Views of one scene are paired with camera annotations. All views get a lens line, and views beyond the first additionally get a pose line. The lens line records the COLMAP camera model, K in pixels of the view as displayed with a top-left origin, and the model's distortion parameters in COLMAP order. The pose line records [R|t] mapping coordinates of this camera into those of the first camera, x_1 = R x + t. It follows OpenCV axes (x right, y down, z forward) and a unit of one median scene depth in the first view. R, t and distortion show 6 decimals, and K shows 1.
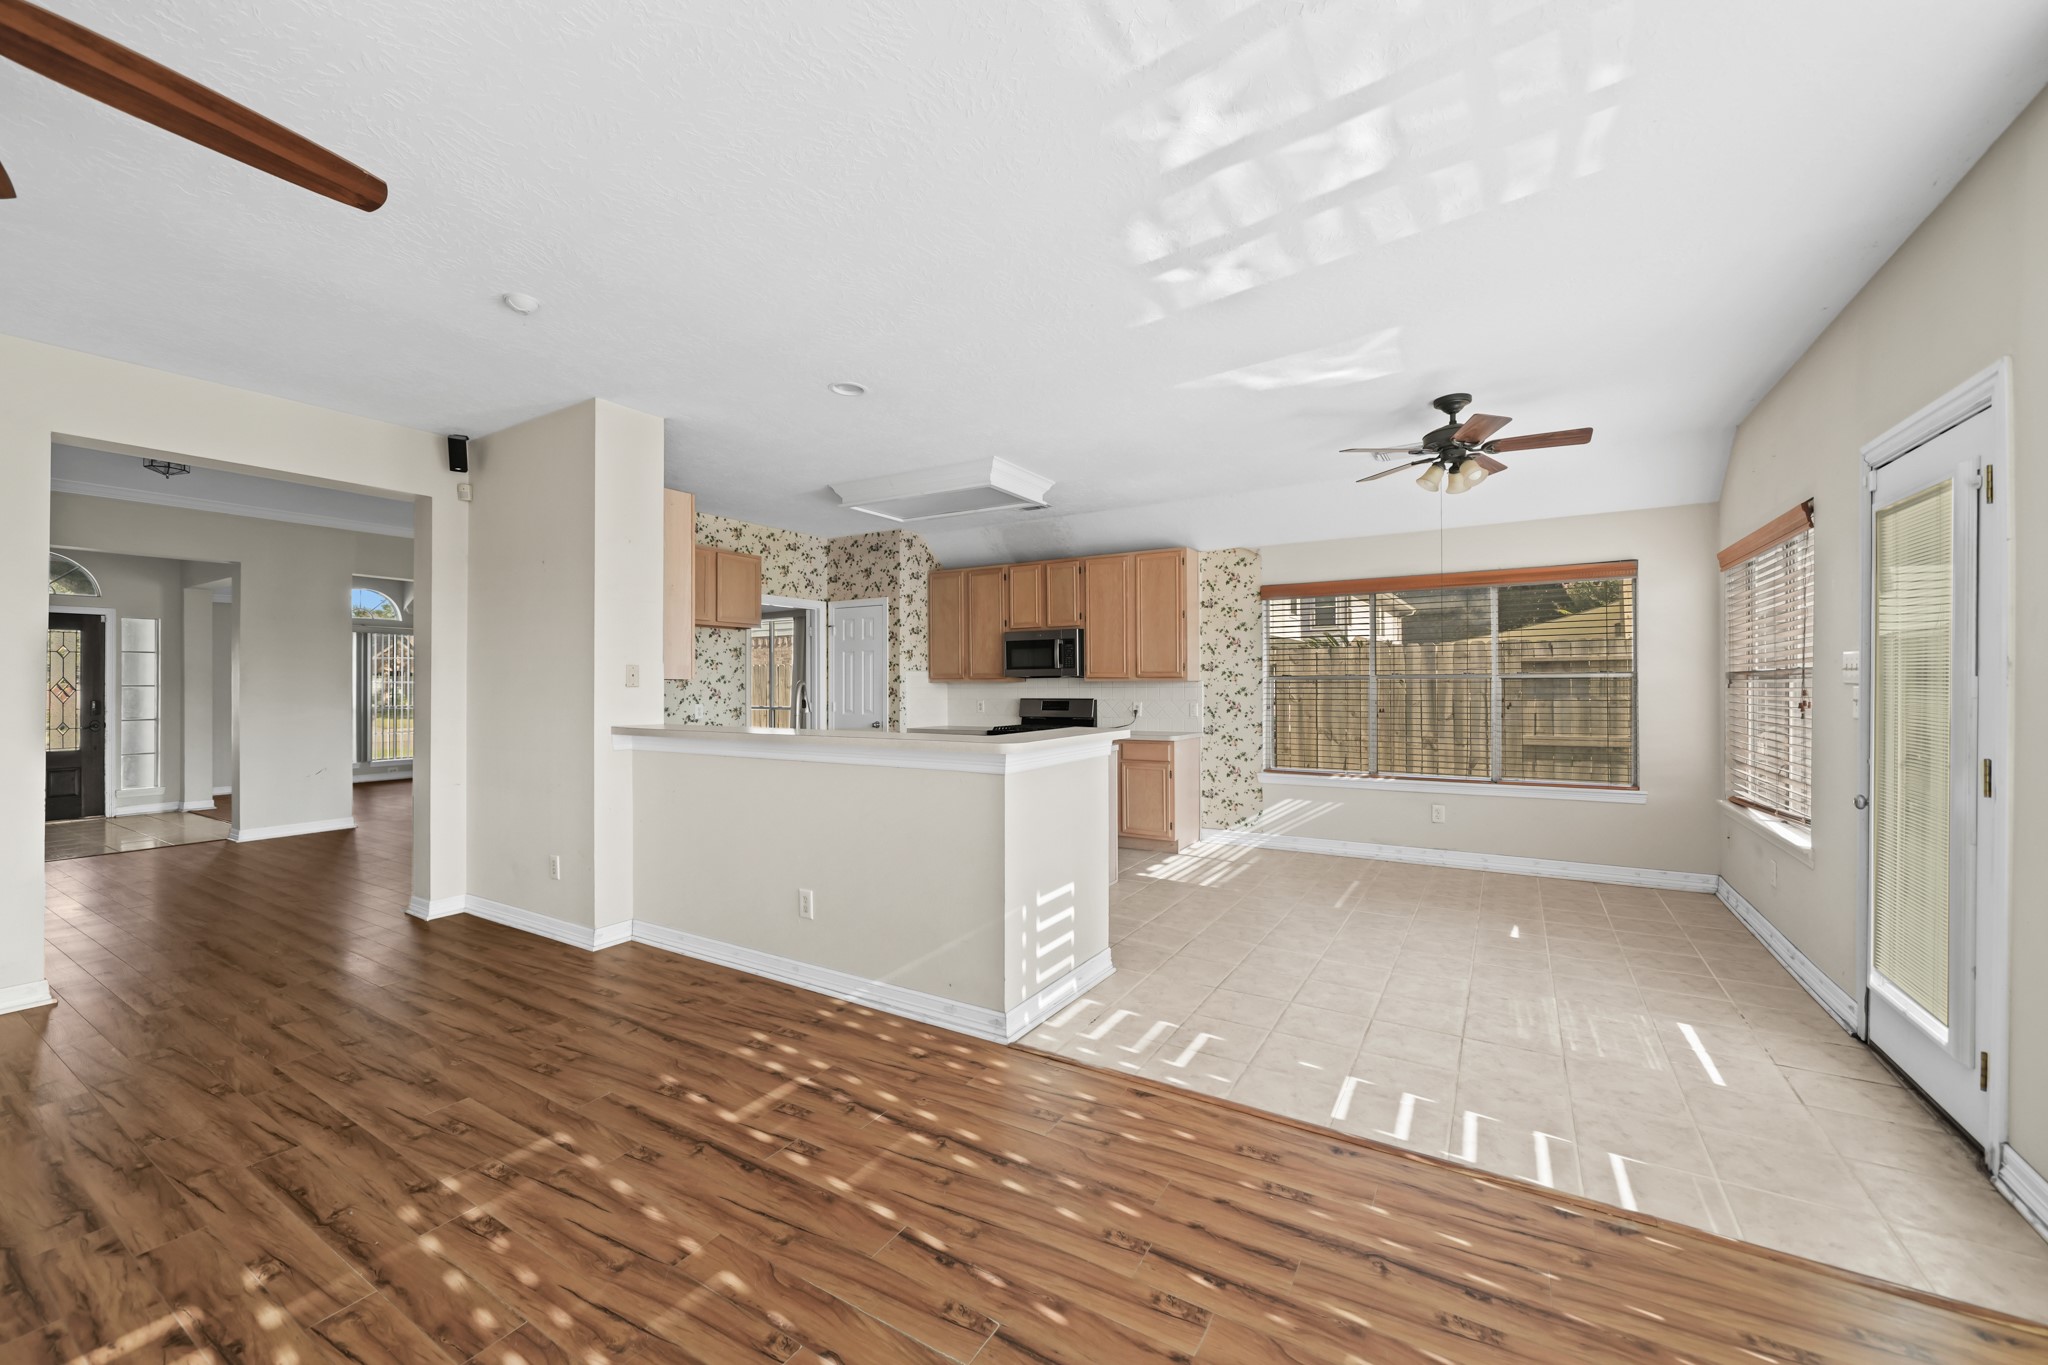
lens RADIAL K [[789.3, 0, 1011.8], [0, 789.3, 674.6], [0, 0, 1]] dist [0.008706, 0.000060]
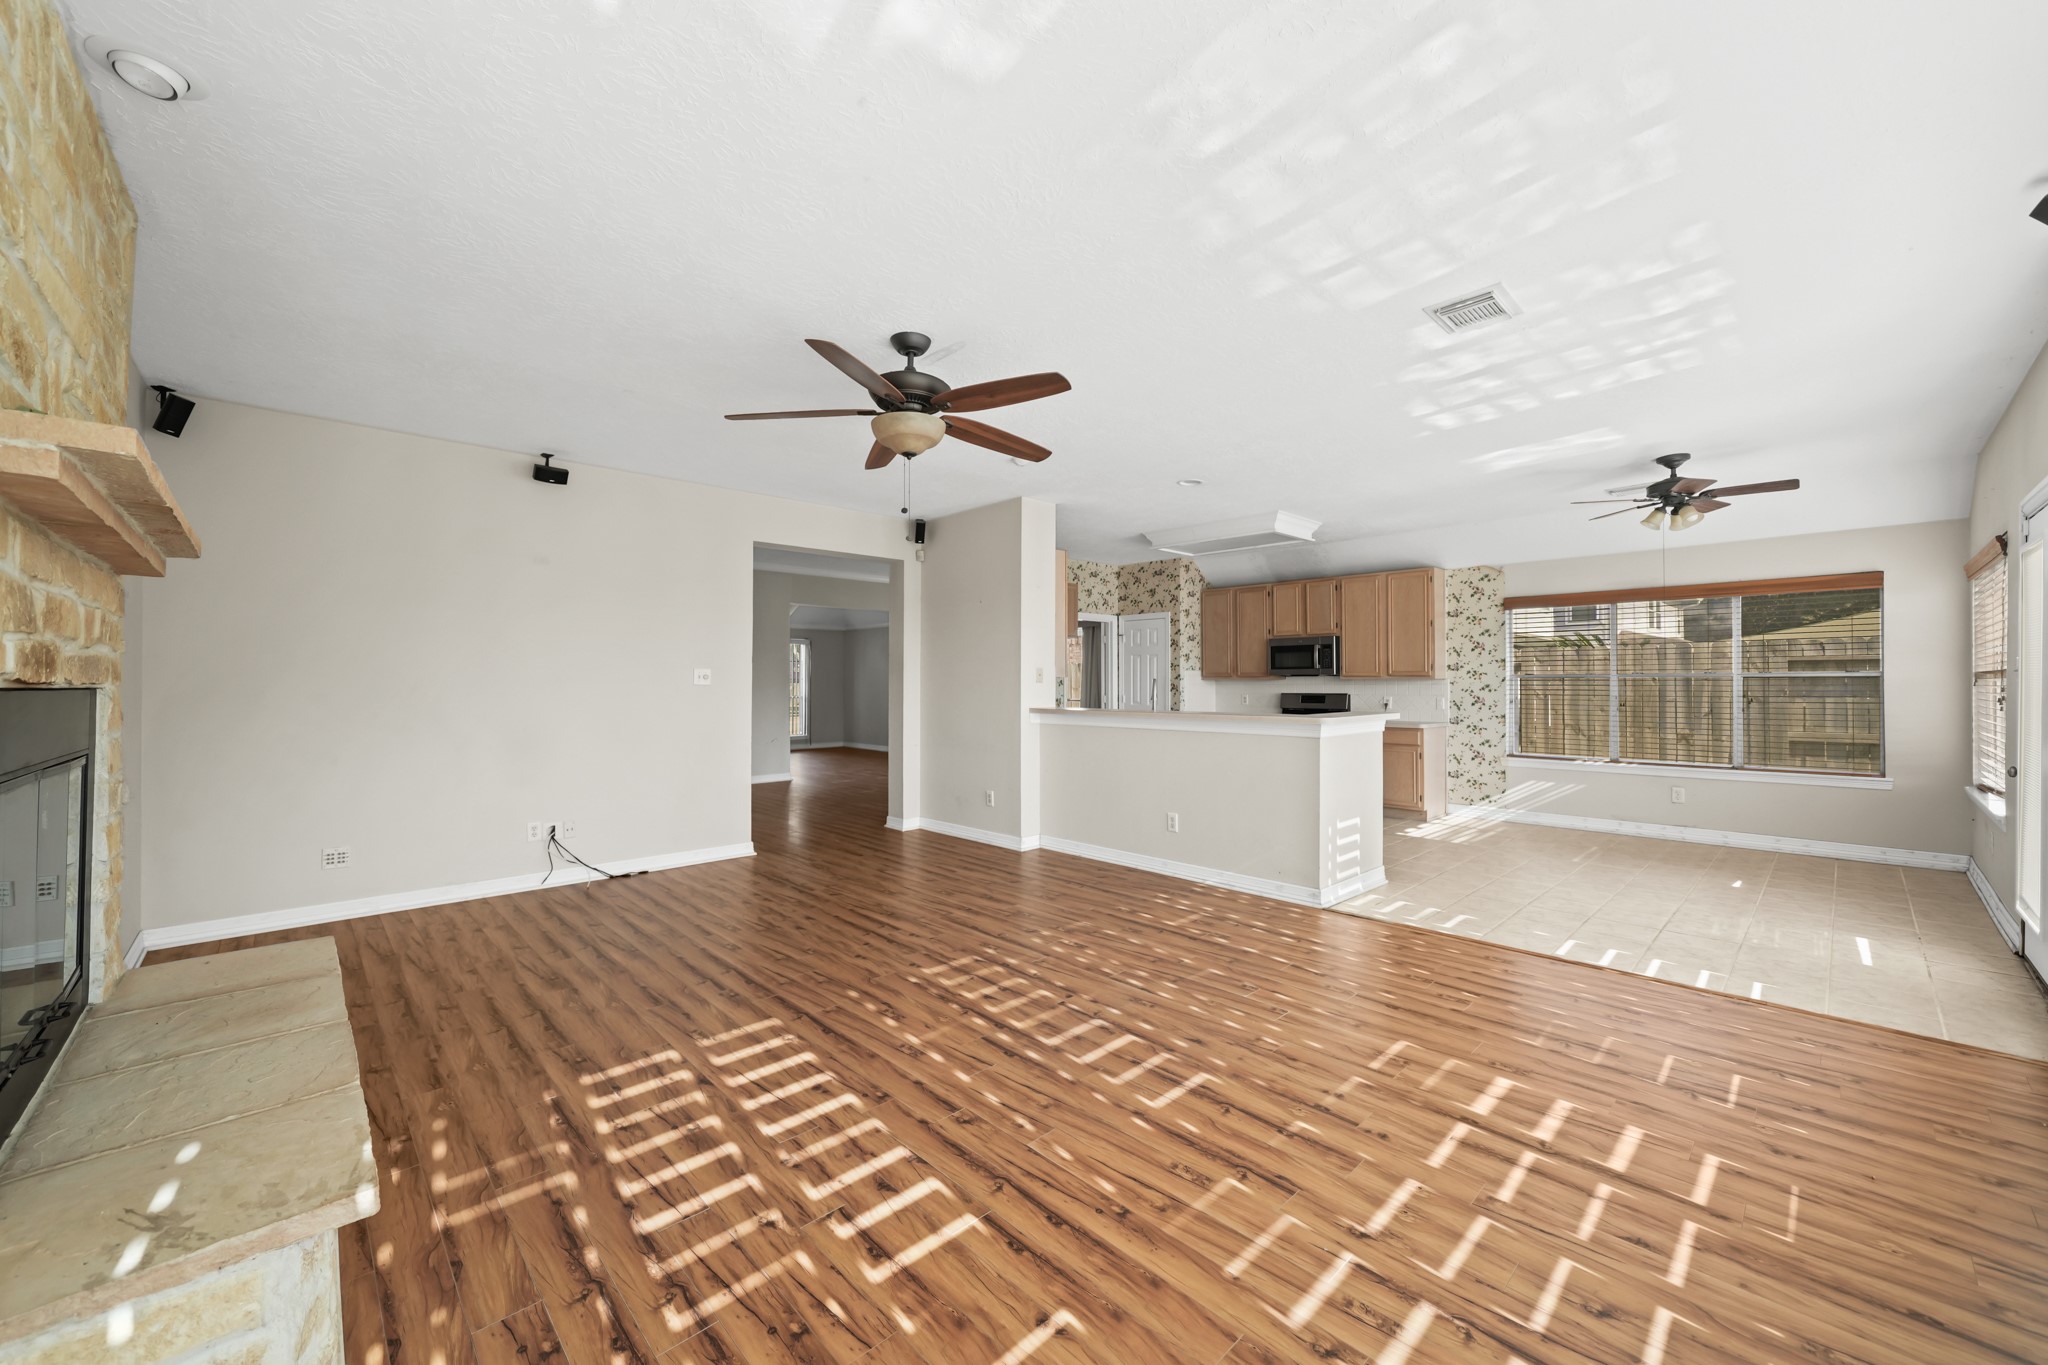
lens RADIAL K [[774.4, 0, 1017.9], [0, 774.4, 666.5], [0, 0, 1]] dist [0.002132, -0.000101]
pose [[0.967690, -0.001907, -0.252134, -0.103569], [0.000305, 0.999980, -0.006392, -0.004011], [0.252141, 0.006109, 0.967671, -0.328750]]
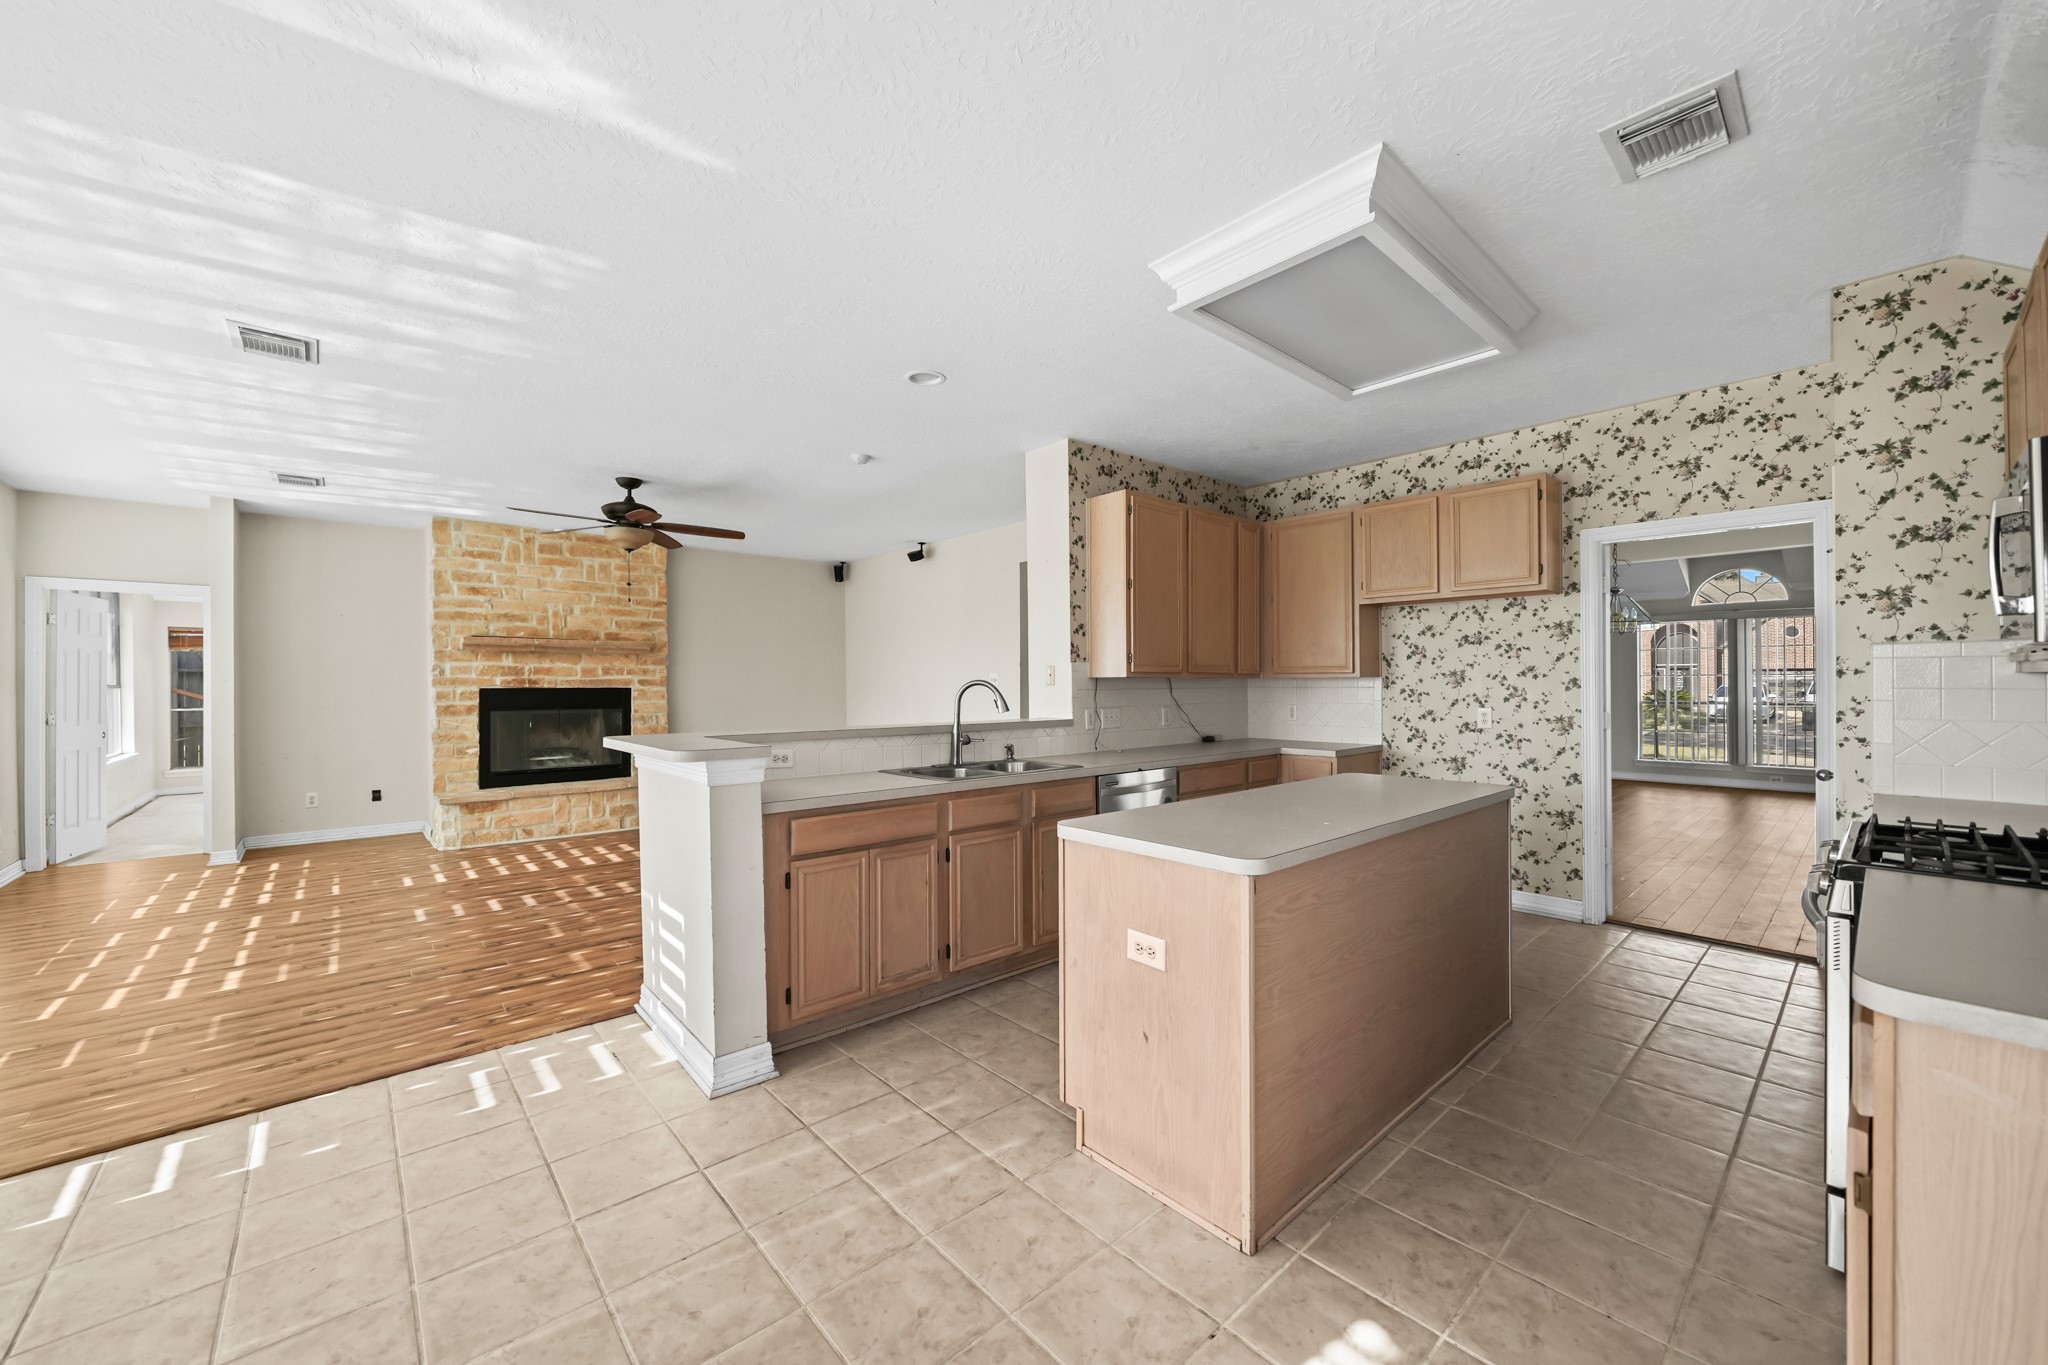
lens RADIAL K [[774.4, 0, 1028.7], [0, 774.4, 681.1], [0, 0, 1]] dist [0.002132, -0.000101]
pose [[-0.278374, 0.003571, -0.960466, 0.446424], [0.016678, 0.999860, -0.001116, 0.008728], [0.960328, -0.016329, -0.278395, 0.915749]]
